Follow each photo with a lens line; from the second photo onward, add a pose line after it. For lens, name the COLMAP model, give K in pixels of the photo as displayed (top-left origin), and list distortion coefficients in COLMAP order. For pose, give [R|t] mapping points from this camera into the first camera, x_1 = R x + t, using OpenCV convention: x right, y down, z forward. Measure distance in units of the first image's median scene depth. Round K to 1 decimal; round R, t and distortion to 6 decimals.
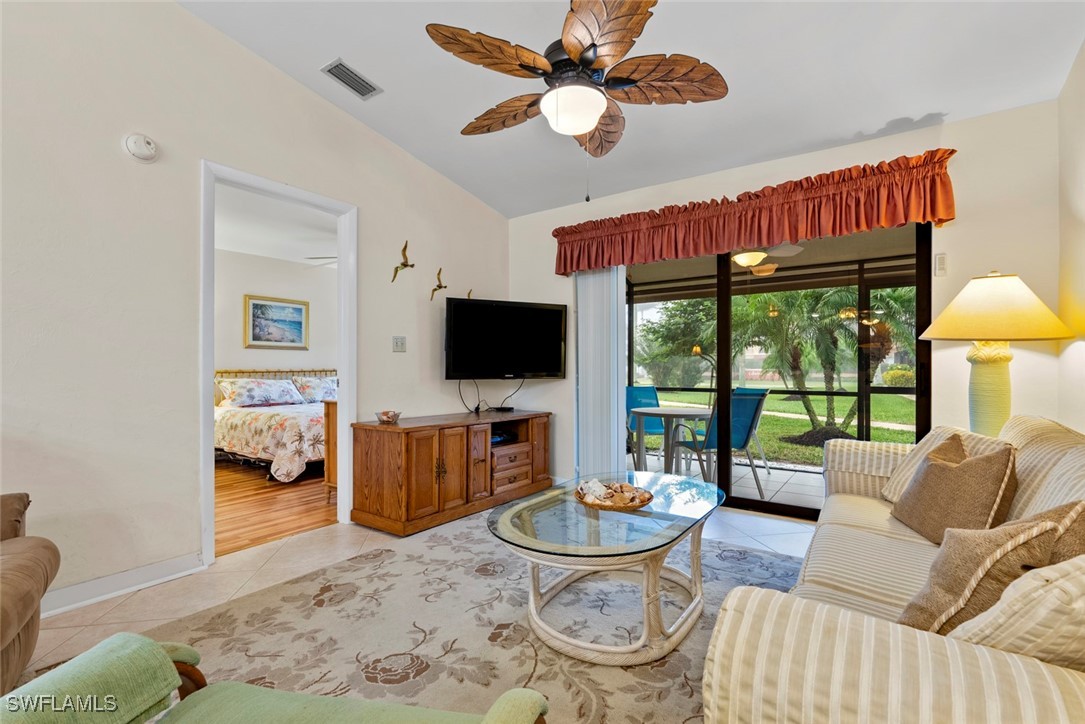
lens RADIAL K [[485.7, 0, 549.0], [0, 485.7, 366.0], [0, 0, 1]] dist [-0.002905, -0.000382]
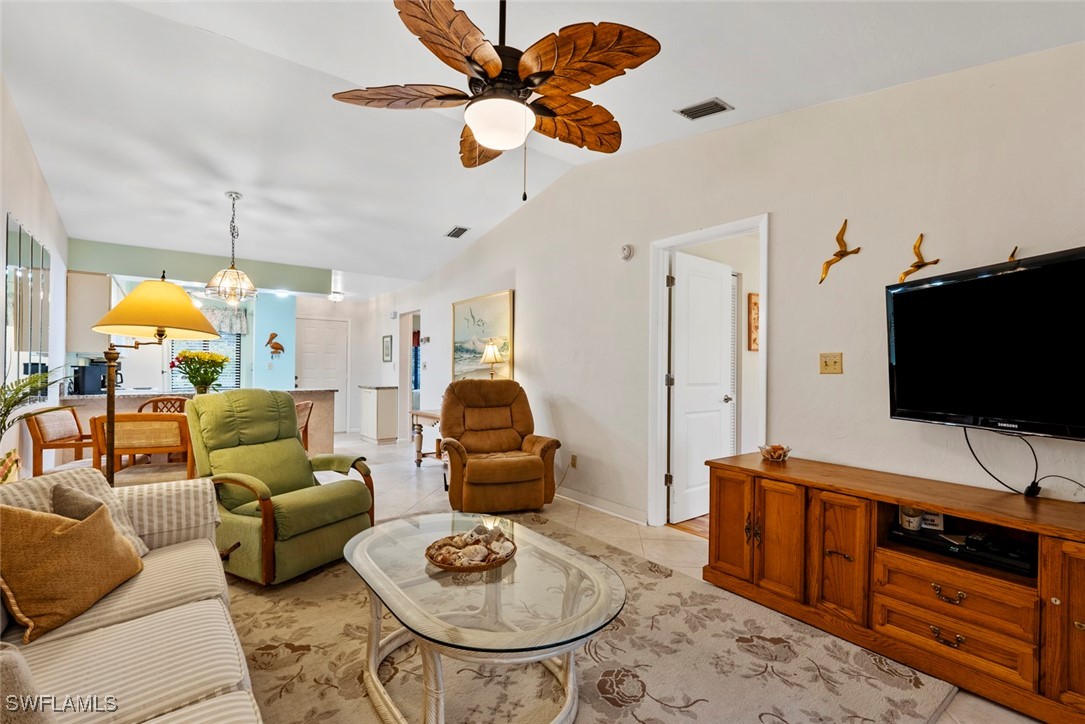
lens RADIAL K [[485.7, 0, 543.0], [0, 485.7, 365.7], [0, 0, 1]] dist [-0.002905, -0.000382]
pose [[-0.303413, -0.008514, -0.952821, 0.535274], [-0.006921, 0.999953, -0.006731, -0.033289], [0.952834, 0.004552, -0.303458, 0.801722]]
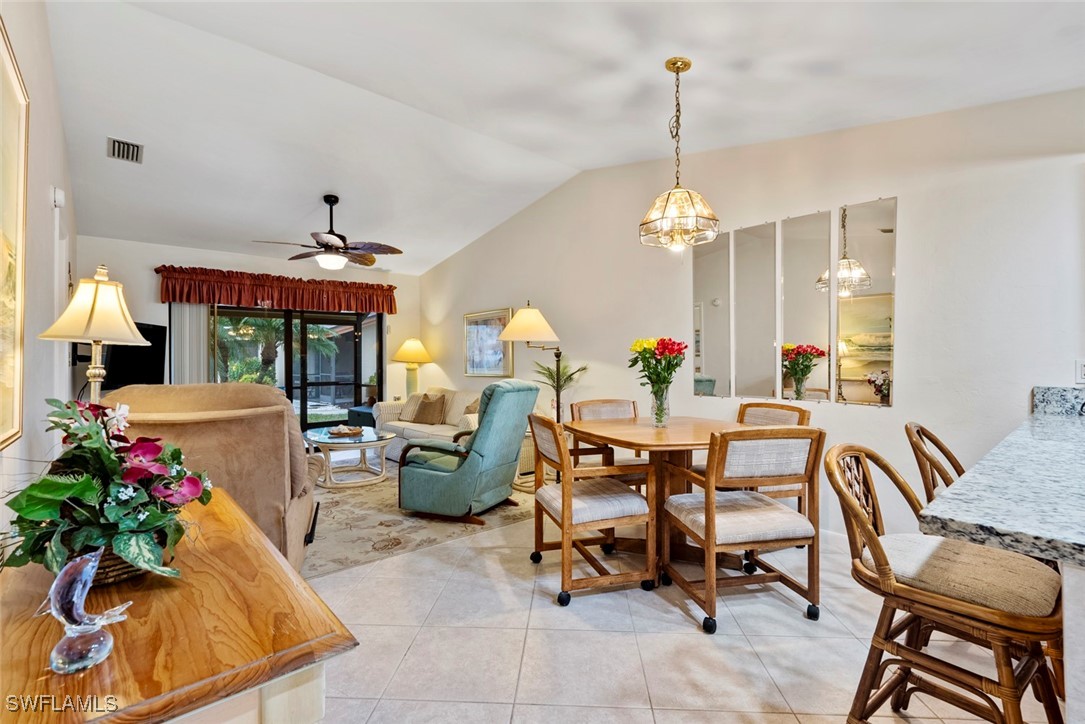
lens RADIAL K [[485.7, 0, 556.9], [0, 485.7, 360.2], [0, 0, 1]] dist [-0.002905, -0.000382]
pose [[0.218455, 0.004507, 0.975837, -1.123769], [0.005988, 0.999964, -0.005959, -0.027529], [-0.975829, 0.007145, 0.218420, -0.296287]]
